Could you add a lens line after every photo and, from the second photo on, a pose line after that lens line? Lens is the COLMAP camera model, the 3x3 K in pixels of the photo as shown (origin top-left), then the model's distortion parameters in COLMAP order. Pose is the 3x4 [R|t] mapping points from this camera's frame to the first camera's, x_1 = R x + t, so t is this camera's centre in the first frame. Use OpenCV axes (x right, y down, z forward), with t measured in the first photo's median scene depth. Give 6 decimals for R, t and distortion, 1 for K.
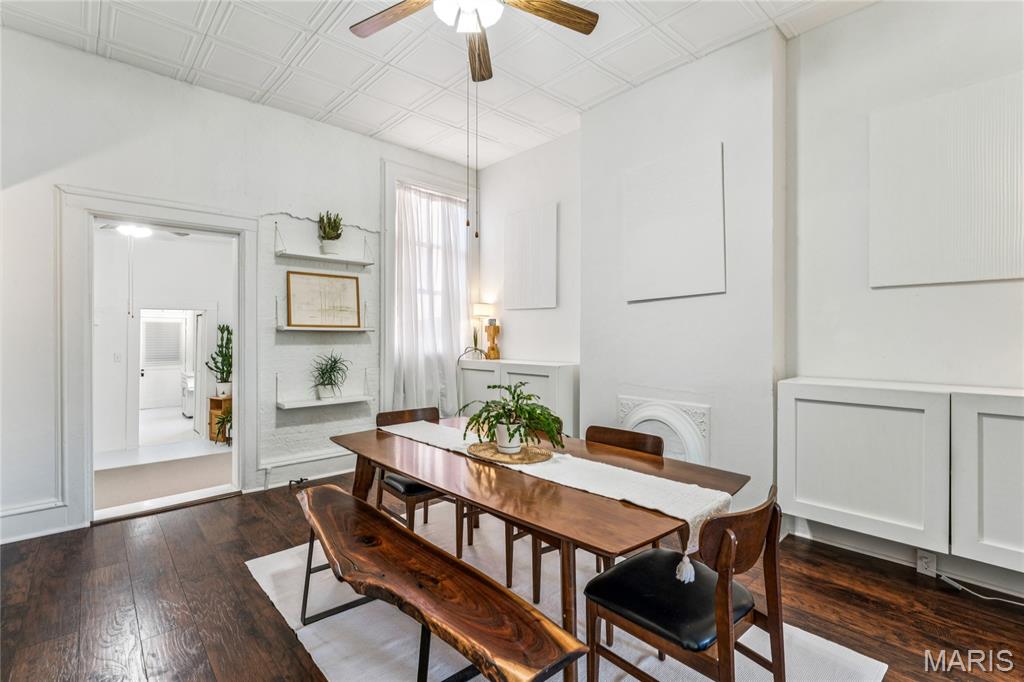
lens RADIAL K [[460.7, 0, 511.2], [0, 460.7, 334.8], [0, 0, 1]] dist [0.000034, -0.000619]
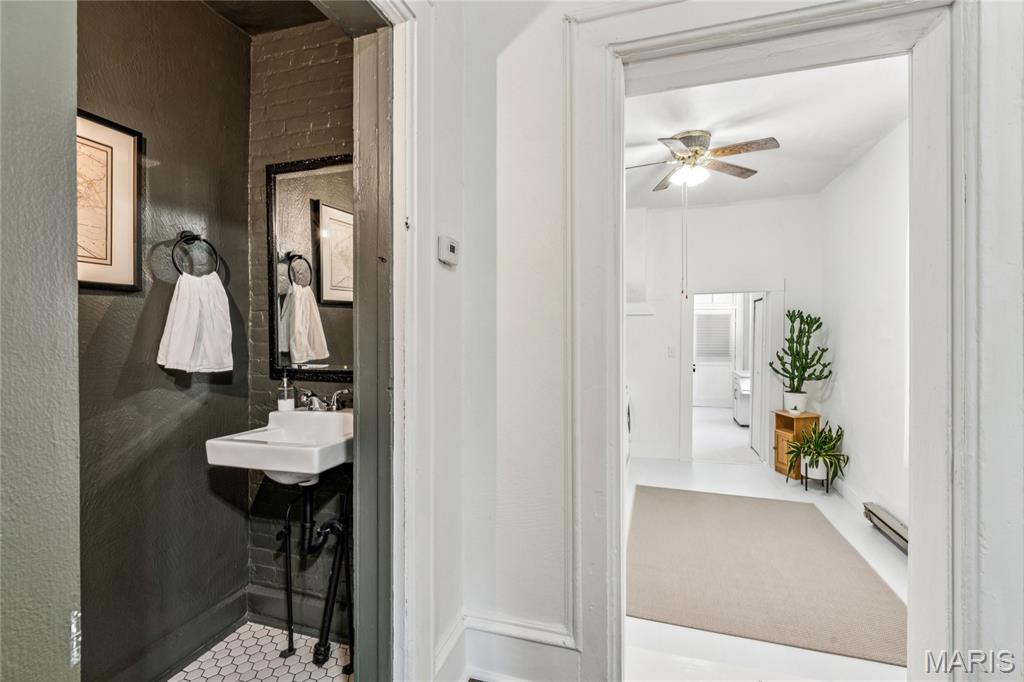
lens RADIAL K [[460.7, 0, 507.5], [0, 460.7, 335.0], [0, 0, 1]] dist [0.000034, -0.000619]
pose [[0.492726, 0.004149, -0.870175, -0.234431], [0.002958, 0.999975, 0.006442, 0.010705], [0.870180, -0.005748, 0.492701, 0.282369]]
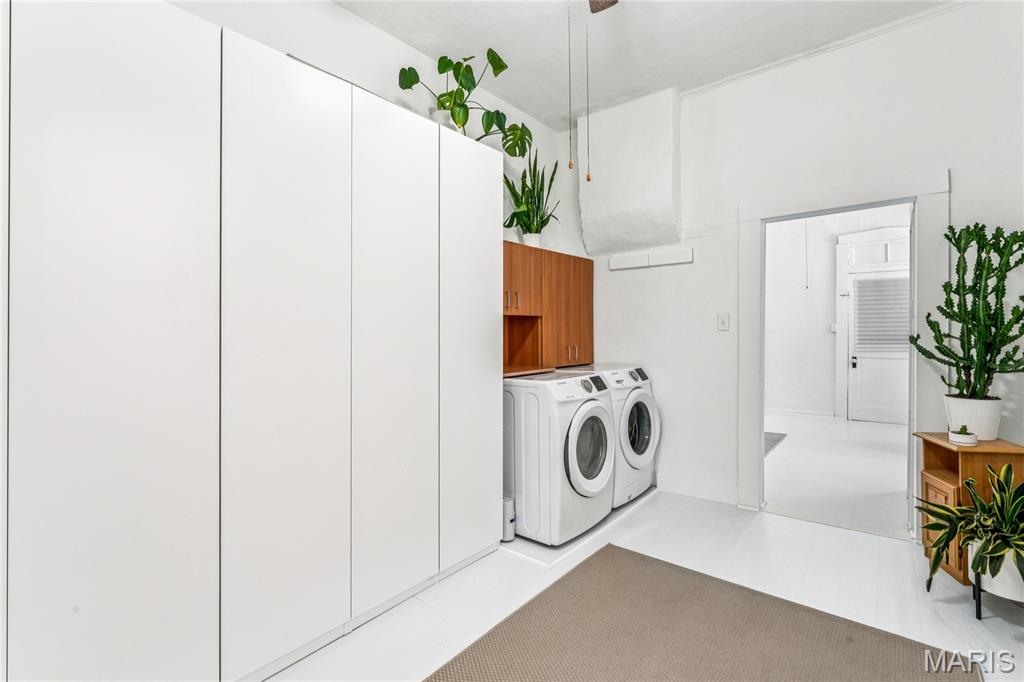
lens RADIAL K [[460.7, 0, 514.9], [0, 460.7, 332.3], [0, 0, 1]] dist [0.000034, -0.000619]
pose [[0.133737, -0.007077, -0.990992, -0.343709], [0.013833, 0.999890, -0.005274, 0.054576], [0.990920, -0.013003, 0.133820, 0.641562]]
